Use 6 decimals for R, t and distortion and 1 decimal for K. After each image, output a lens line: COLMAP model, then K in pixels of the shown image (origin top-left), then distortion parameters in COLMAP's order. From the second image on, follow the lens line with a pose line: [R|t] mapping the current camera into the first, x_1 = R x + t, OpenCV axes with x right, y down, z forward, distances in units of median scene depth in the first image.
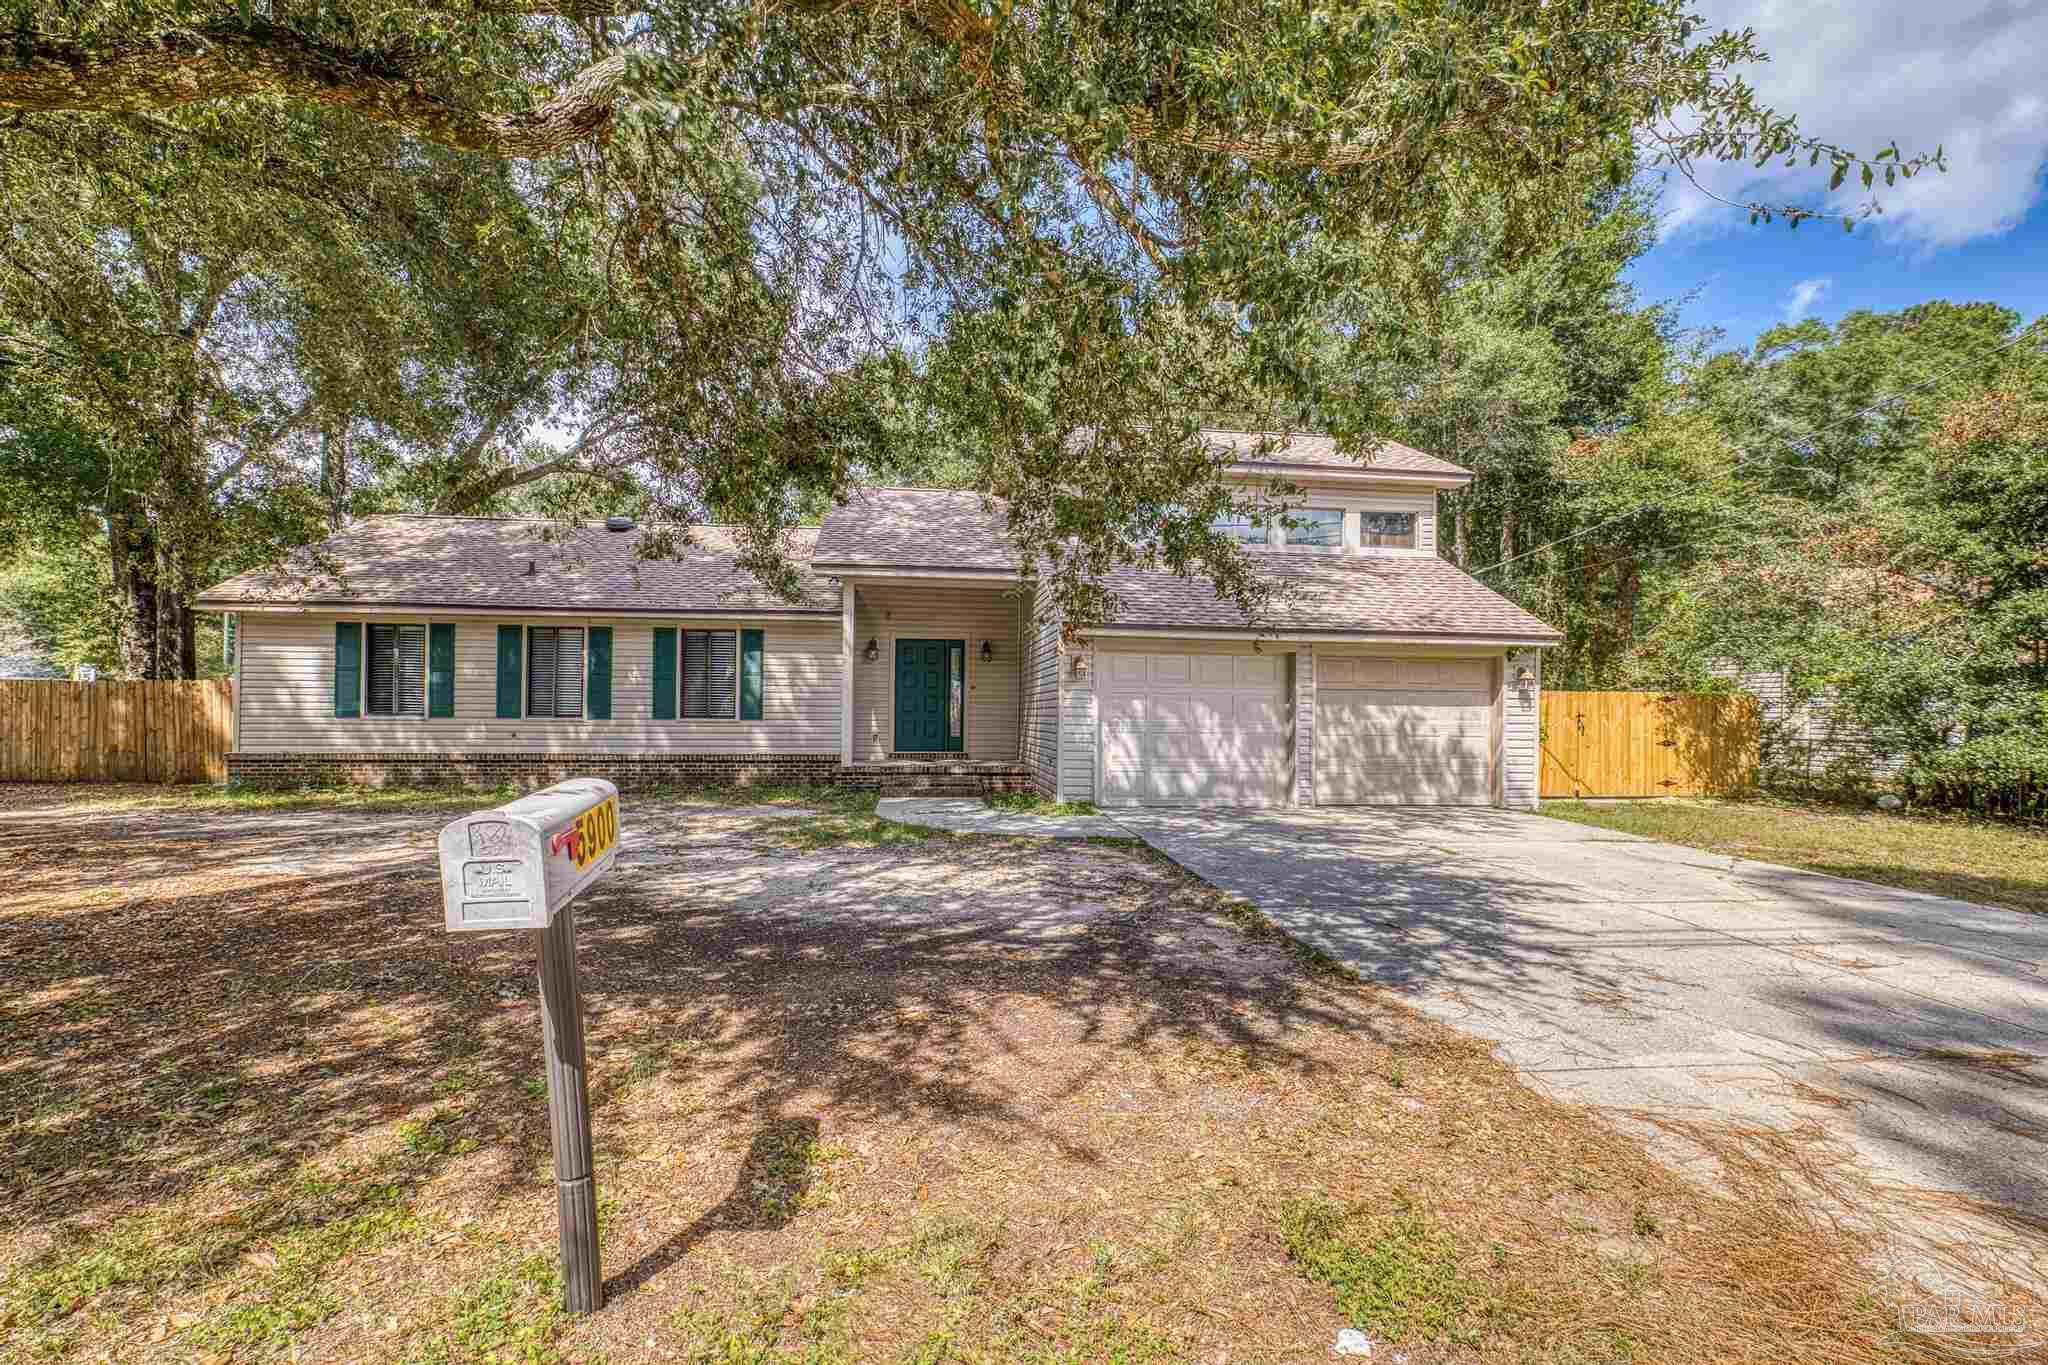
lens RADIAL K [[901.0, 0, 1019.3], [0, 901.0, 713.7], [0, 0, 1]] dist [0.000865, 0.000126]
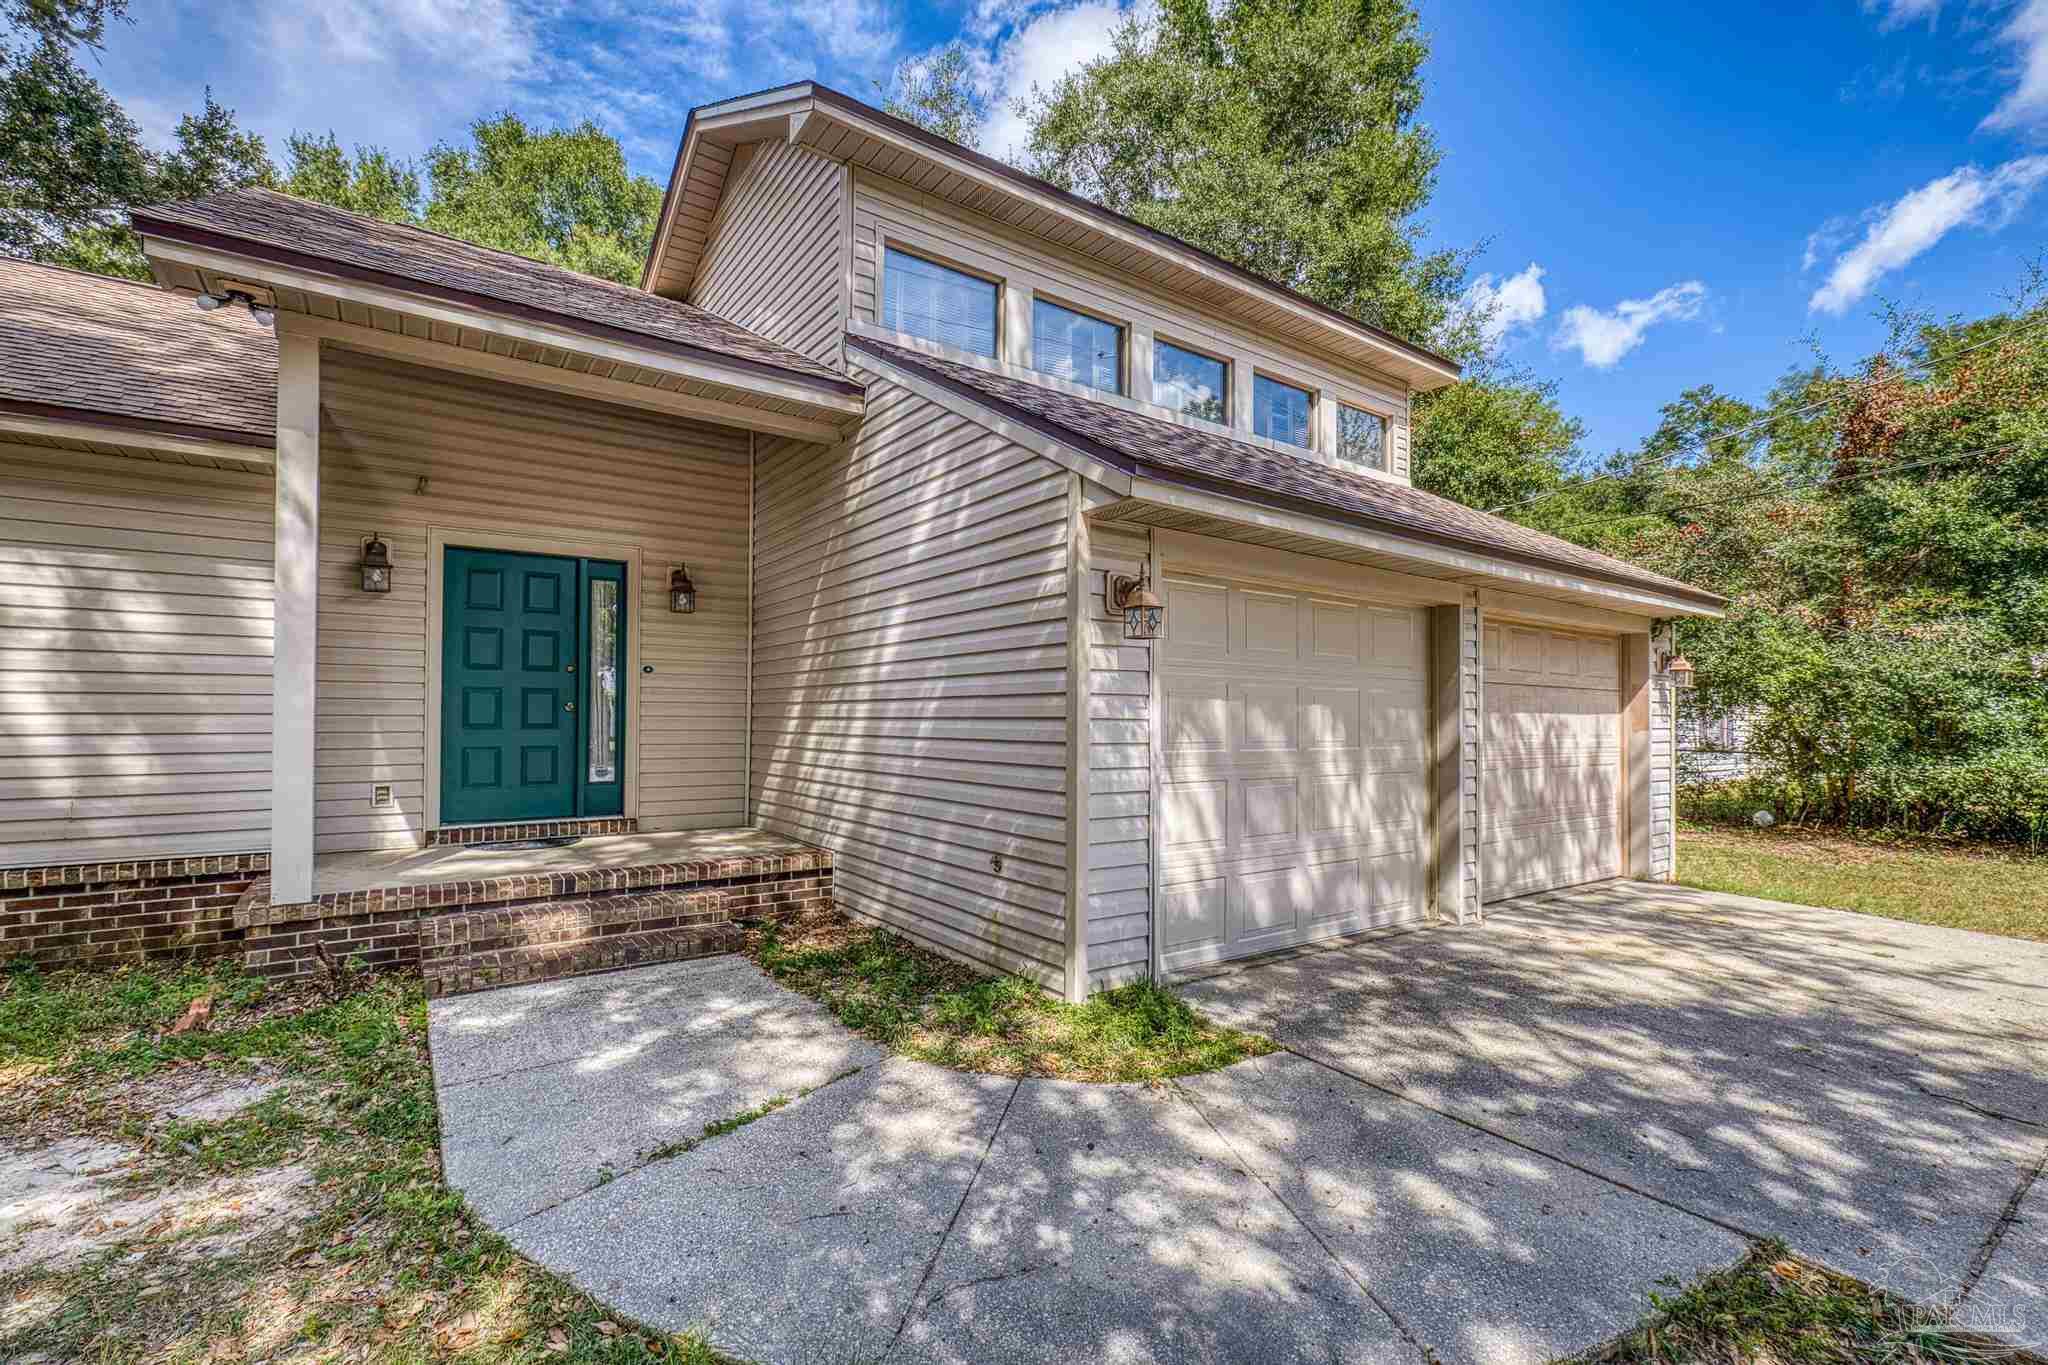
lens RADIAL K [[901.0, 0, 1019.3], [0, 901.0, 713.7], [0, 0, 1]] dist [0.000865, 0.000126]
pose [[0.881875, 0.000458, 0.471483, -0.112114], [0.005539, 0.999920, -0.011333, -0.001628], [-0.471451, 0.012606, 0.881802, 0.584143]]
